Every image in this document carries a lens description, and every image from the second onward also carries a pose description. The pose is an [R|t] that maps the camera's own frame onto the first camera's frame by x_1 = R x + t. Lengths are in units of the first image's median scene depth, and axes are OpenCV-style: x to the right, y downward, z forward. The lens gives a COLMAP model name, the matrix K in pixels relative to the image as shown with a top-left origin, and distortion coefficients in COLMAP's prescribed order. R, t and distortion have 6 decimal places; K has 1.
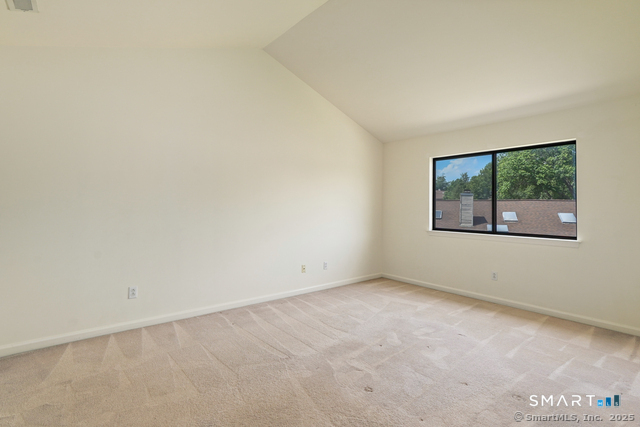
lens RADIAL K [[294.5, 0, 303.9], [0, 294.5, 194.8], [0, 0, 1]] dist [0.015967, 0.000572]
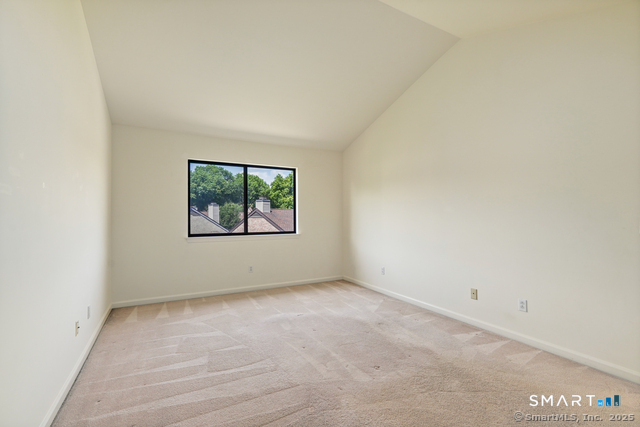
lens RADIAL K [[294.5, 0, 319.4], [0, 294.5, 216.0], [0, 0, 1]] dist [0.015967, 0.000572]
pose [[0.186971, -0.016224, 0.982232, -0.518955], [-0.040412, 0.998890, 0.024191, 0.018162], [-0.981534, -0.044217, 0.186107, 0.550495]]
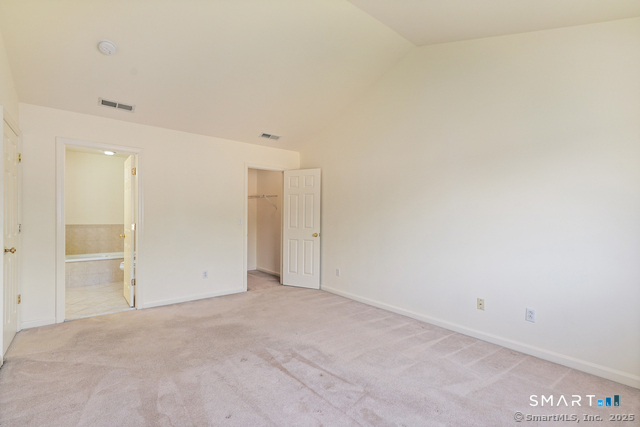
lens RADIAL K [[294.5, 0, 320.5], [0, 294.5, 215.5], [0, 0, 1]] dist [0.015967, 0.000572]
pose [[0.028818, -0.020633, -0.999372, 0.794568], [0.041677, 0.998942, -0.019422, 0.047467], [0.998715, -0.041091, 0.029648, 0.703537]]
